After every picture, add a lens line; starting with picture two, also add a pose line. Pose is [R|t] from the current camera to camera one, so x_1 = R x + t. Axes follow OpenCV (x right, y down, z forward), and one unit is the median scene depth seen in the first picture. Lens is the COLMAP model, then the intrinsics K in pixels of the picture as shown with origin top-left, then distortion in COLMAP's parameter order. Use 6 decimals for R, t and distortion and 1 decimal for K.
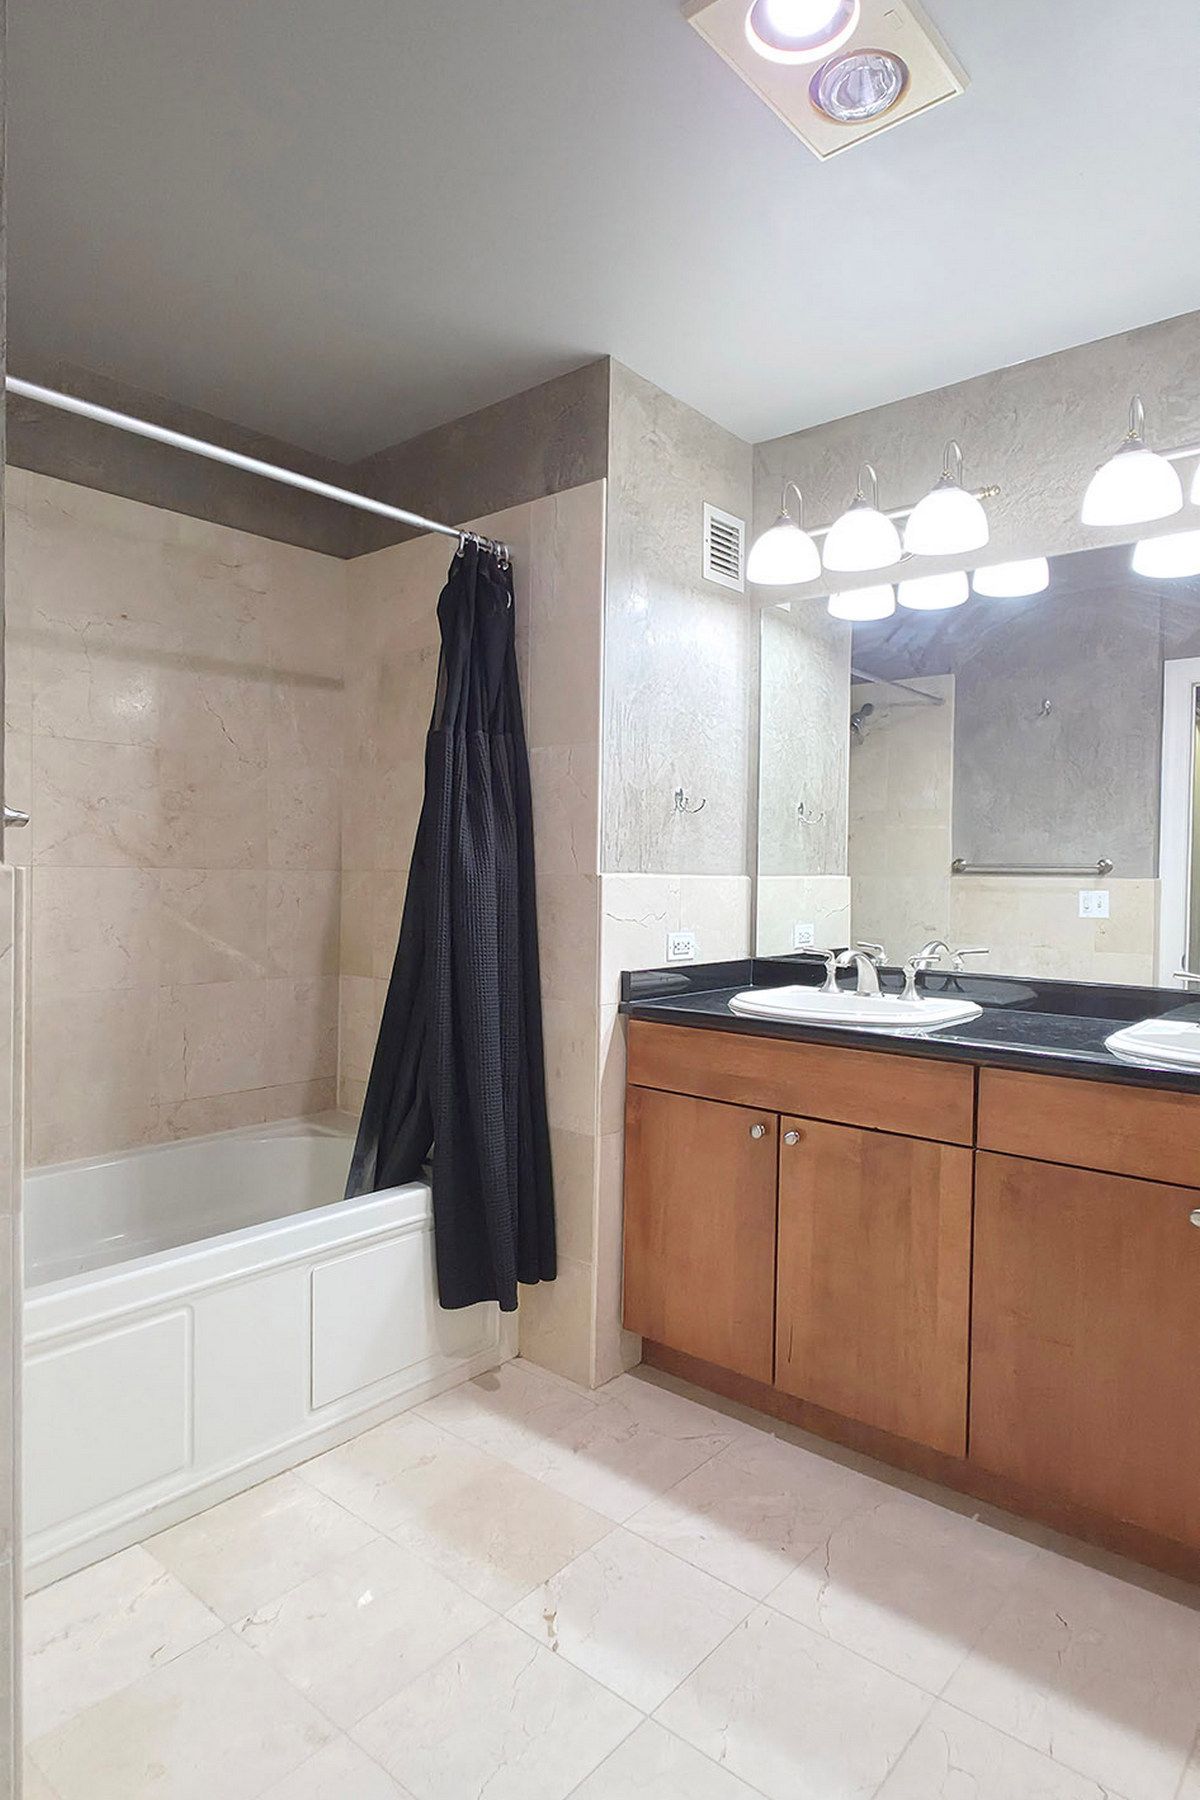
lens RADIAL K [[1028.7, 0, 593.7], [0, 1028.7, 893.0], [0, 0, 1]] dist [-0.000632, 0.000584]
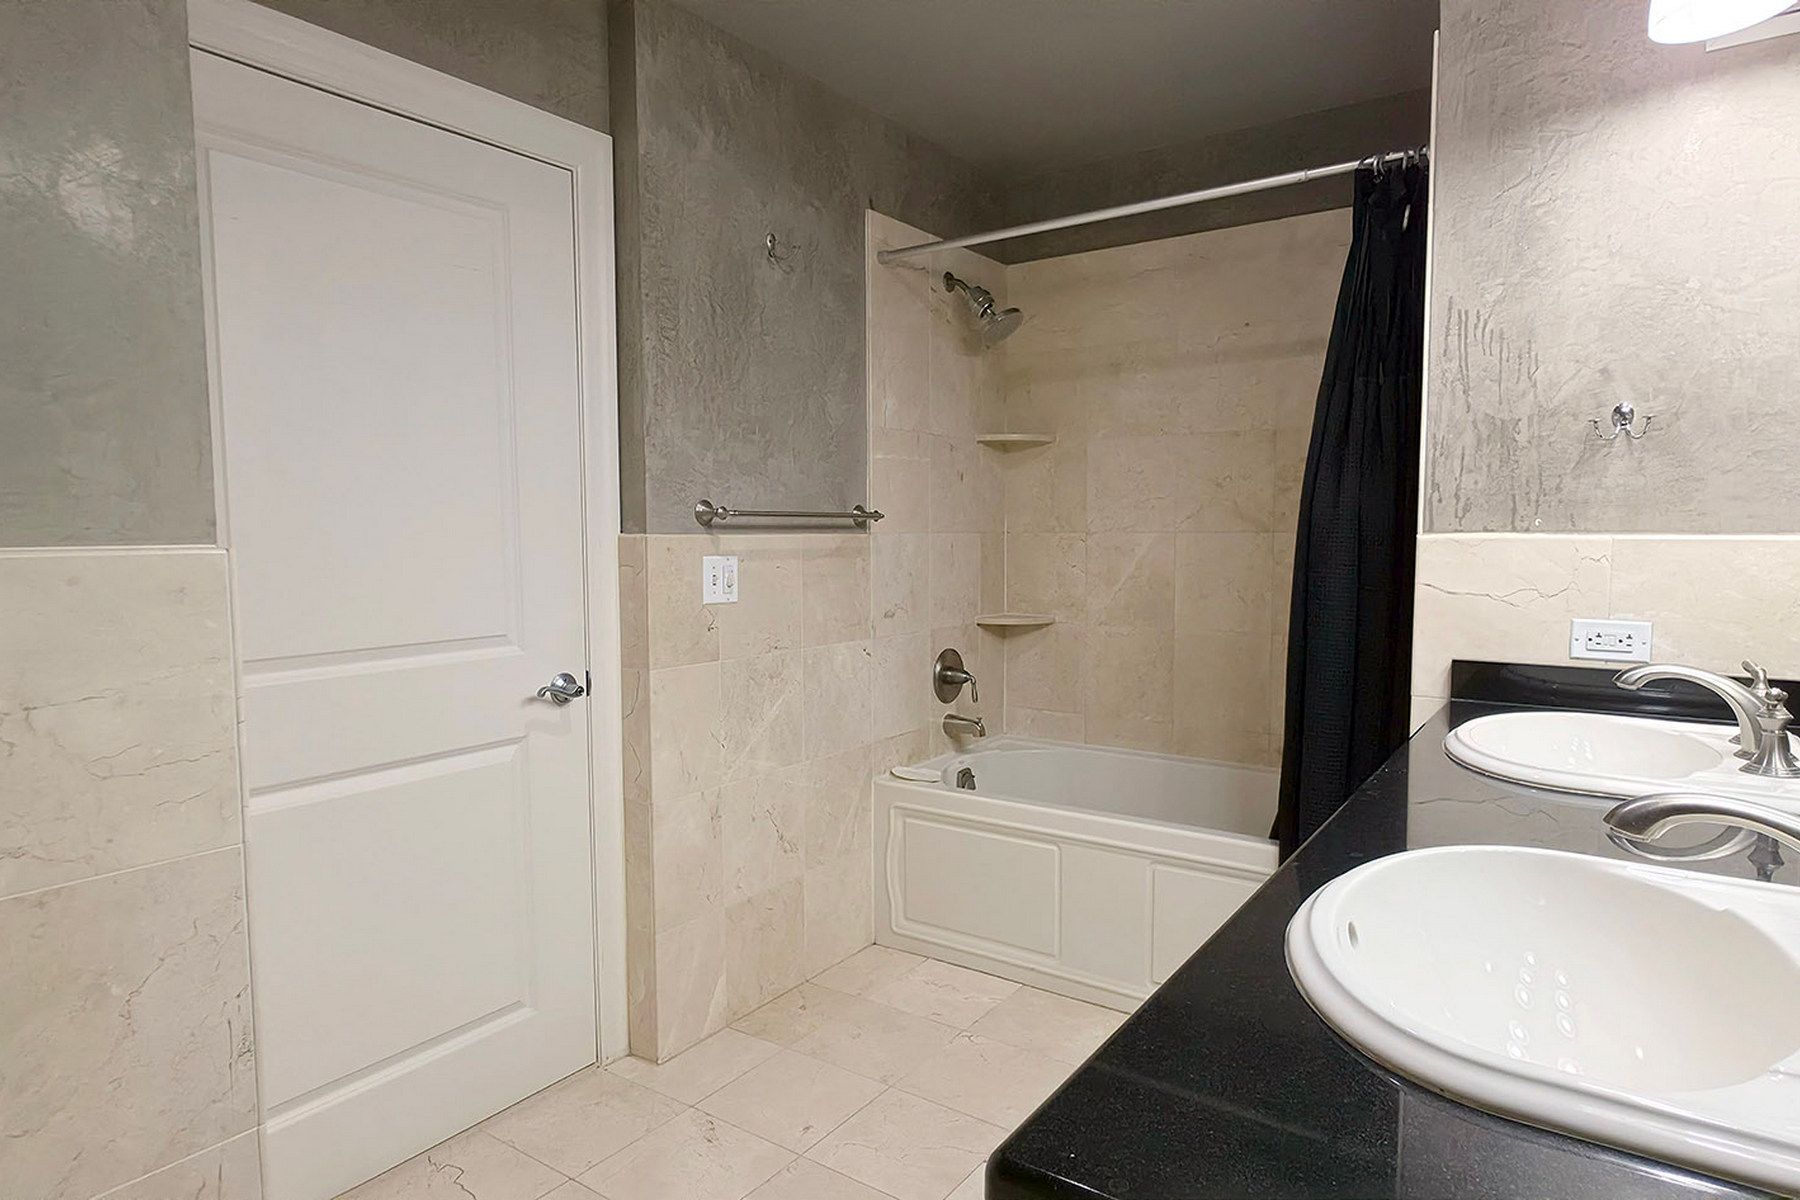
lens RADIAL K [[1028.7, 0, 893.5], [0, 1028.7, 606.8], [0, 0, 1]] dist [-0.000632, 0.000584]
pose [[0.101600, 0.059795, -0.993027, 0.744800], [-0.013584, 0.998182, 0.058716, -0.003371], [0.994733, 0.007524, 0.102228, 0.487306]]
